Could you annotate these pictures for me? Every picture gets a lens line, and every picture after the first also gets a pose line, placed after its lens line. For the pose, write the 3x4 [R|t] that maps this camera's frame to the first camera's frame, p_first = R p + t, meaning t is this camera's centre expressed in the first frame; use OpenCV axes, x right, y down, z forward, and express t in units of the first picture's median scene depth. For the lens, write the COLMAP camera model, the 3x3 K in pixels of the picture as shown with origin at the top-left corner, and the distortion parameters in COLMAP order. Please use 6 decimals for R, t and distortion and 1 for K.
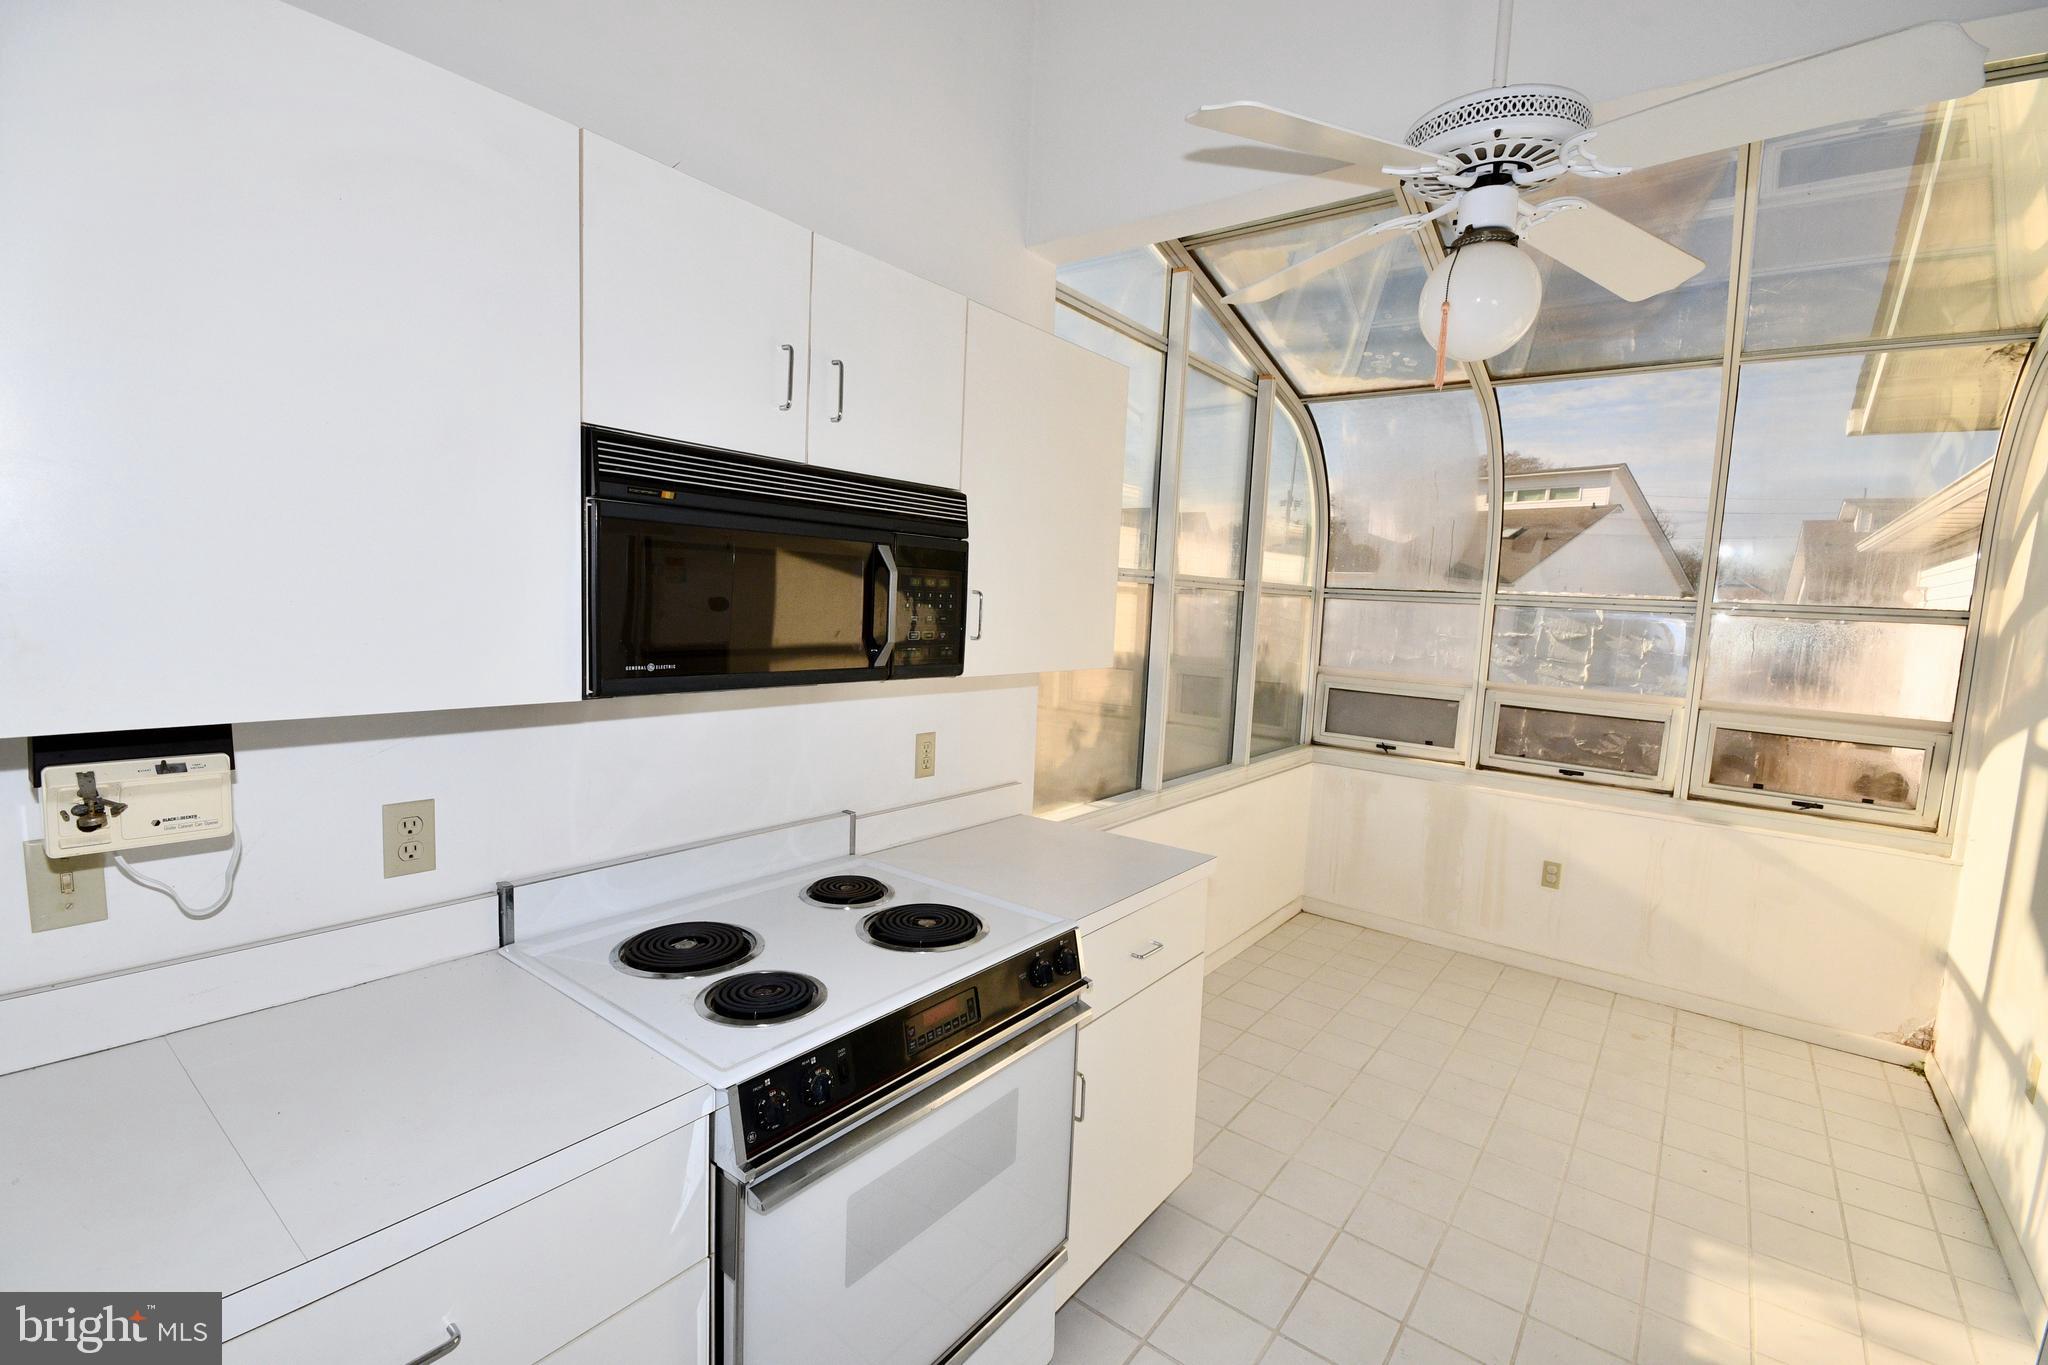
lens RADIAL K [[894.0, 0, 1022.1], [0, 894.0, 683.0], [0, 0, 1]] dist [-0.004901, -0.000477]
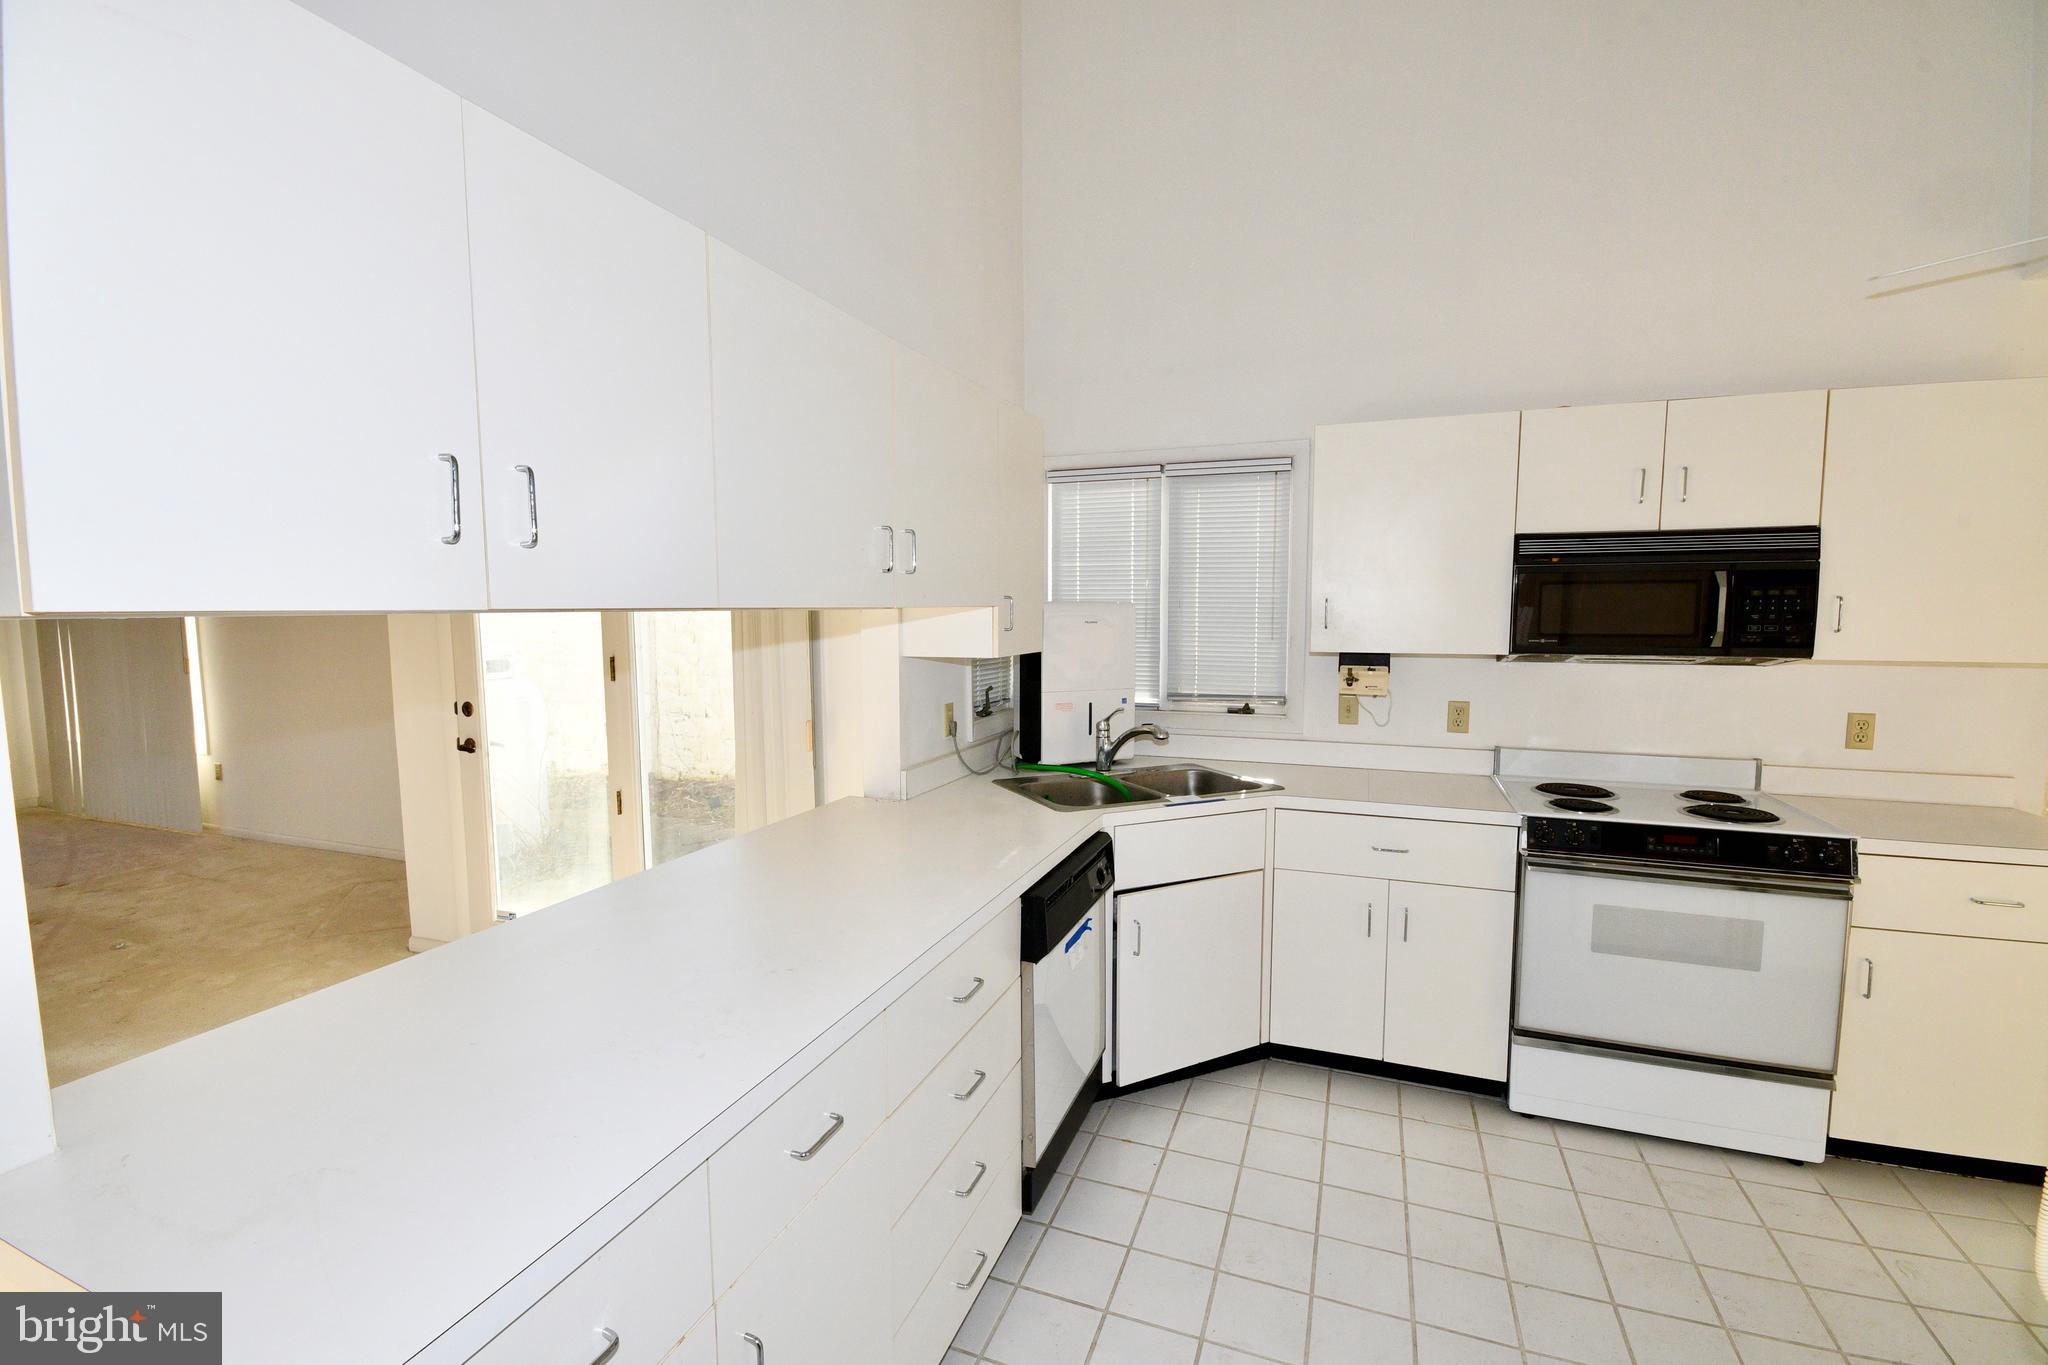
lens RADIAL K [[894.0, 0, 1023.0], [0, 894.0, 676.8], [0, 0, 1]] dist [-0.004901, -0.000477]
pose [[0.291777, 0.038102, -0.955727, 1.109369], [-0.074567, 0.997071, 0.016985, 0.109629], [0.953575, 0.066310, 0.293763, -0.706132]]
